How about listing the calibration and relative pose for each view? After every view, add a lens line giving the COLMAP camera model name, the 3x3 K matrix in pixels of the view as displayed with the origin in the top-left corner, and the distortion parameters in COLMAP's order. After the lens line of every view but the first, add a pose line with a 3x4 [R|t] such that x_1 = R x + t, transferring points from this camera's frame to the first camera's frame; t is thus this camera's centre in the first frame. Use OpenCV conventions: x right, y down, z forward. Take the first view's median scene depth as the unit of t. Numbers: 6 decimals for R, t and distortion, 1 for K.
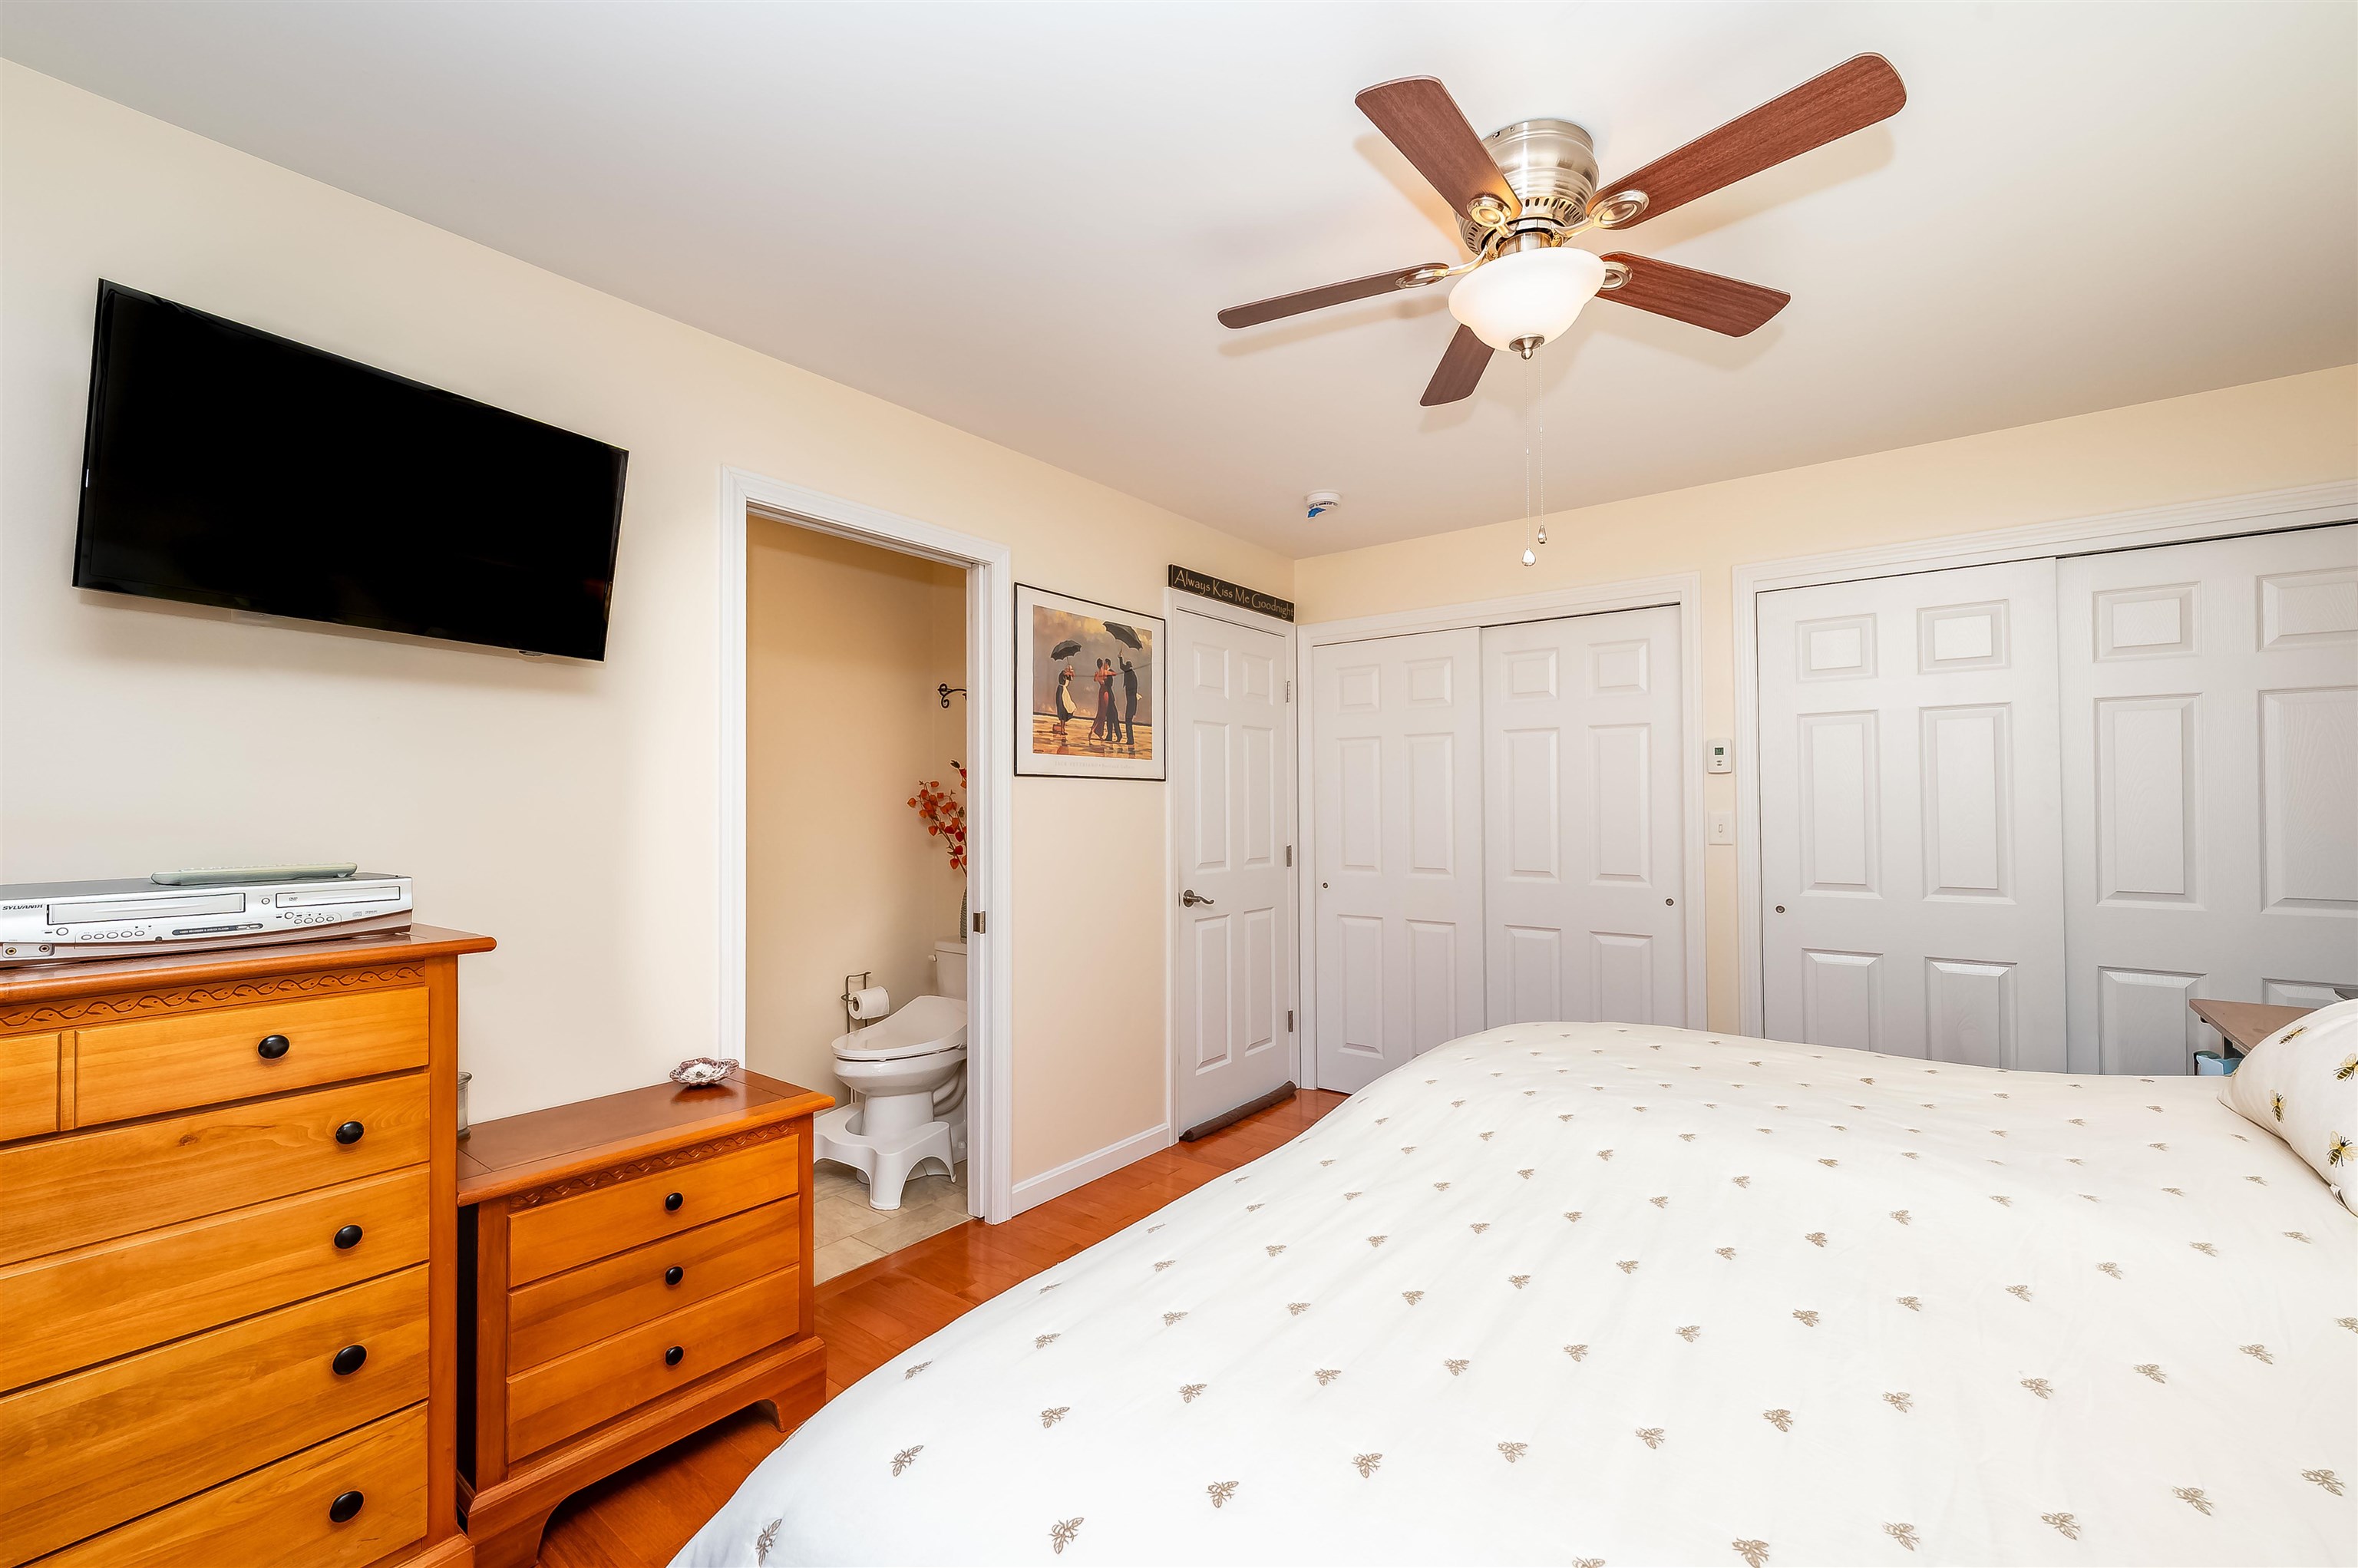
lens RADIAL K [[945.6, 0, 1172.8], [0, 945.6, 779.6], [0, 0, 1]] dist [-0.000561, -0.000788]
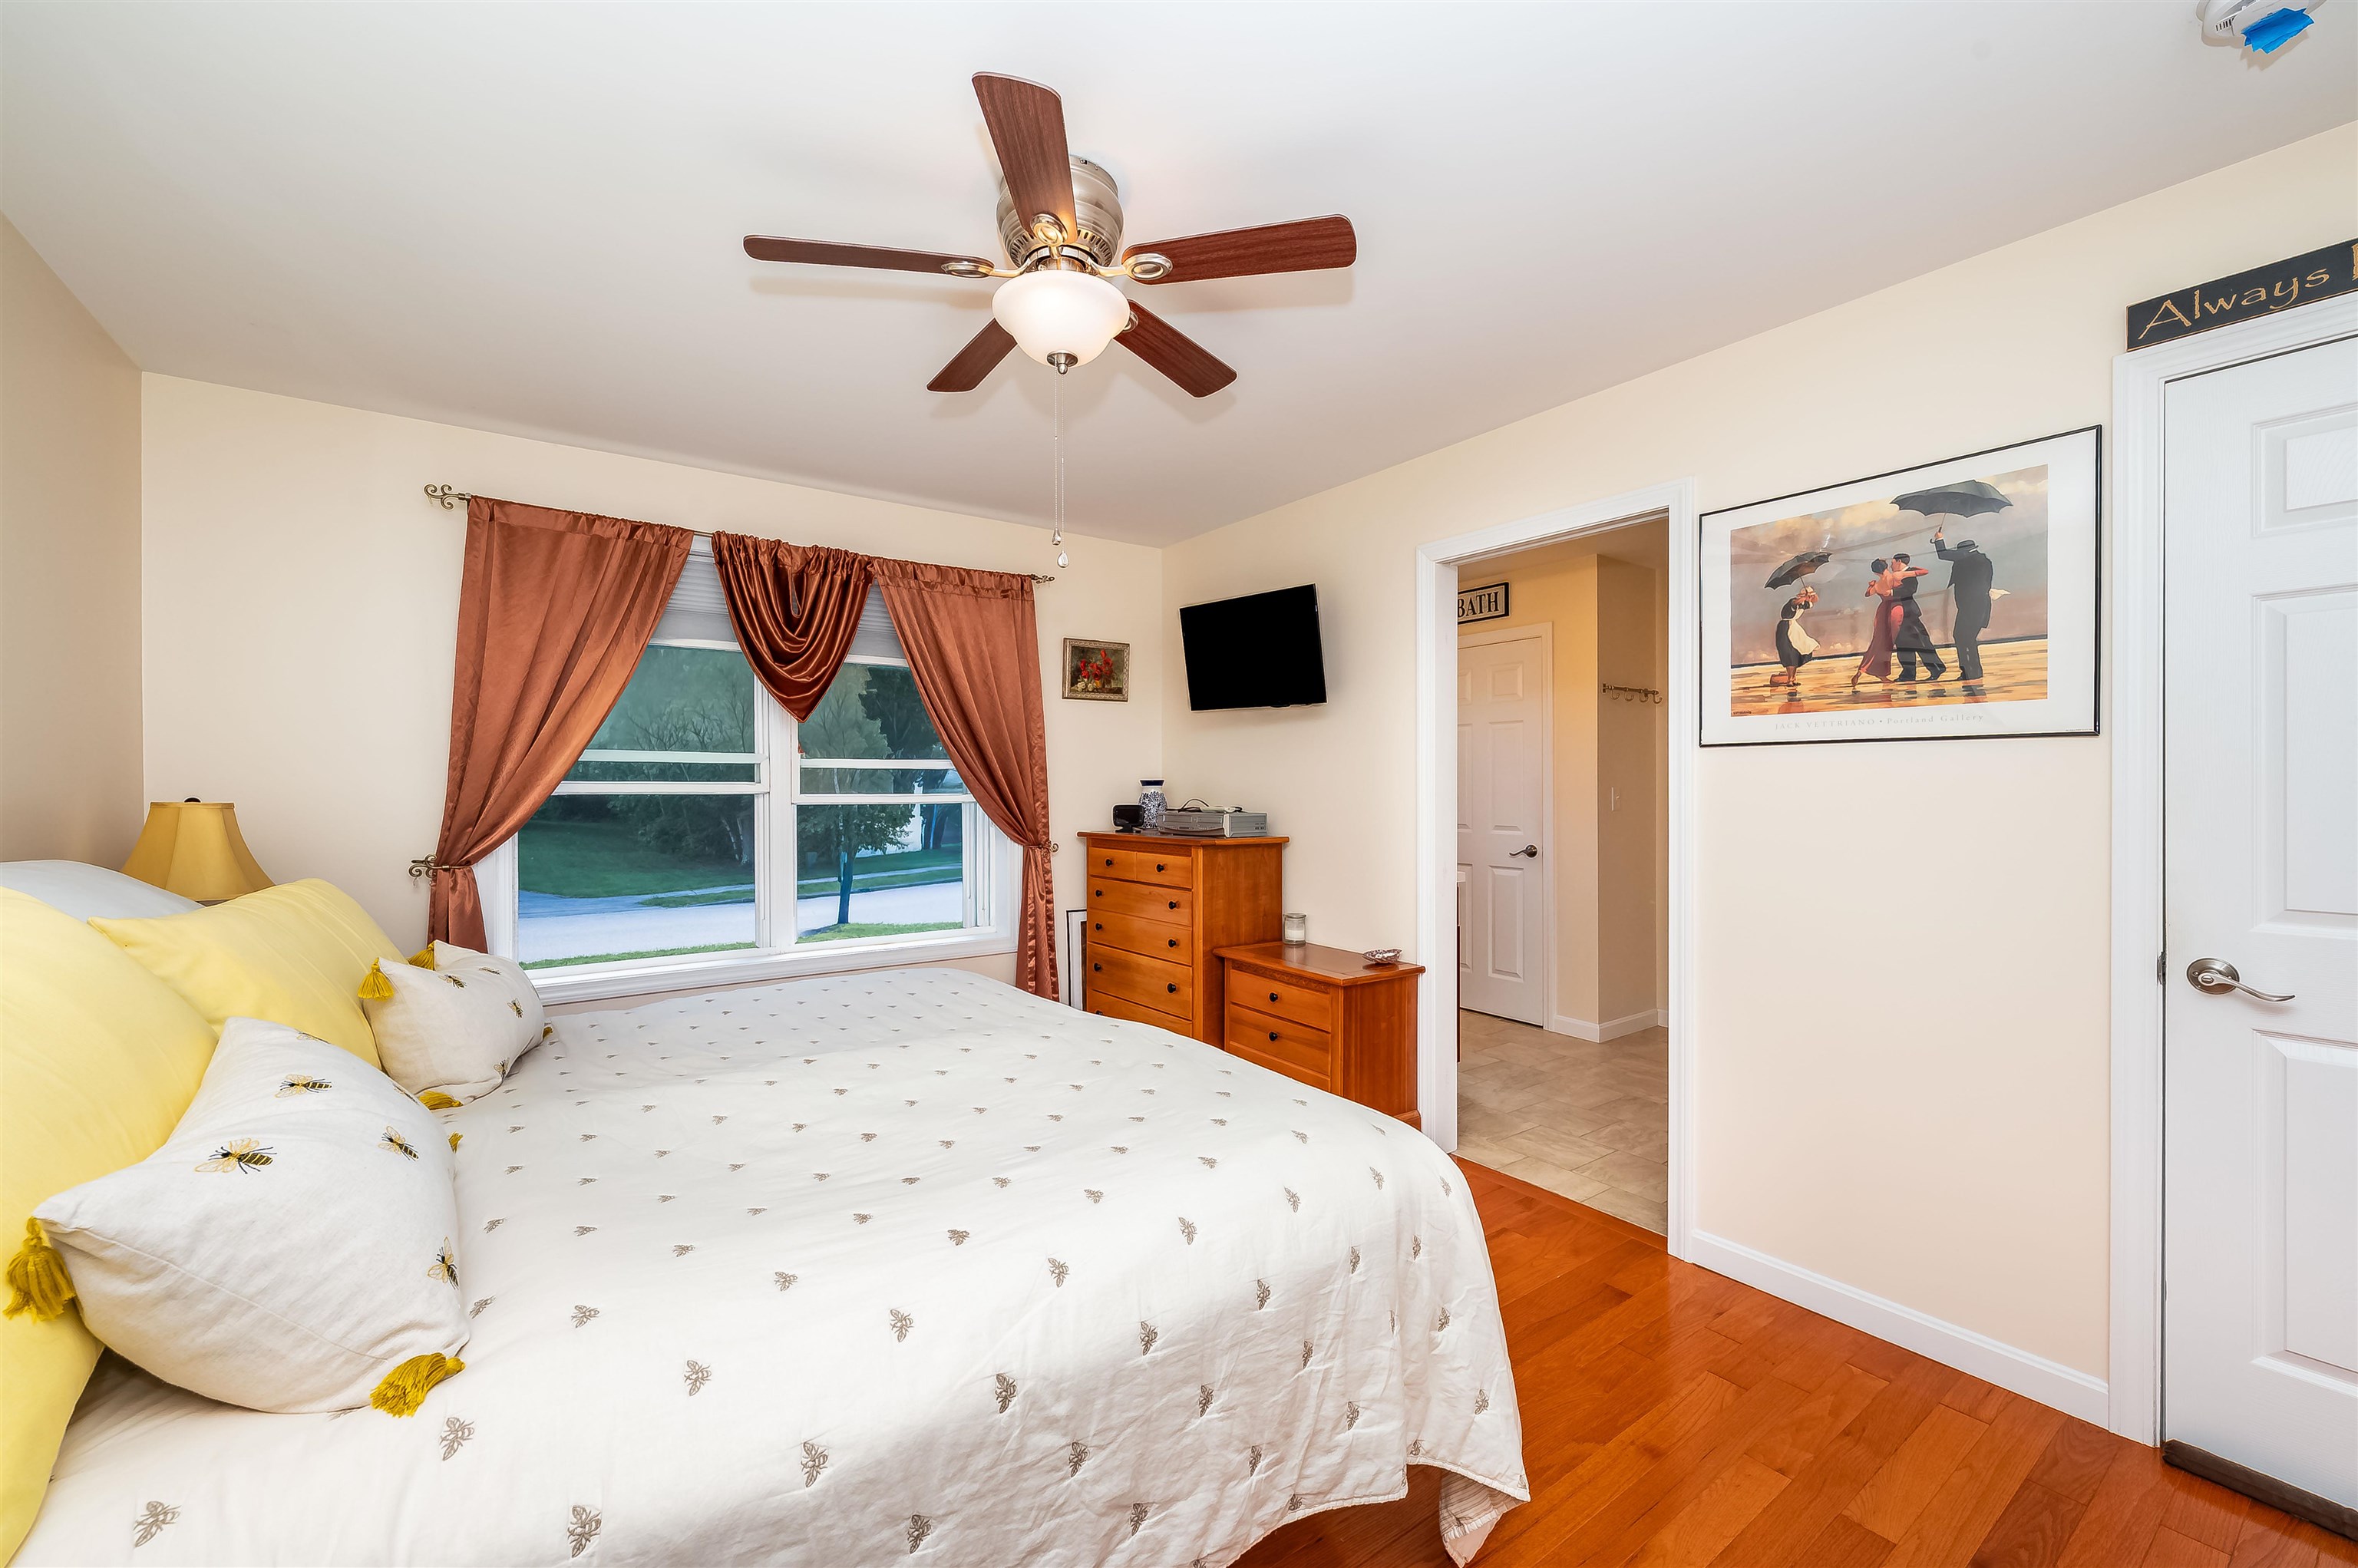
lens RADIAL K [[945.6, 0, 1160.2], [0, 945.6, 781.2], [0, 0, 1]] dist [-0.000561, -0.000788]
pose [[-0.283546, 0.004324, -0.958949, 0.688902], [0.033971, 0.999407, -0.005538, 0.012989], [0.958357, -0.034146, -0.283525, 0.695373]]
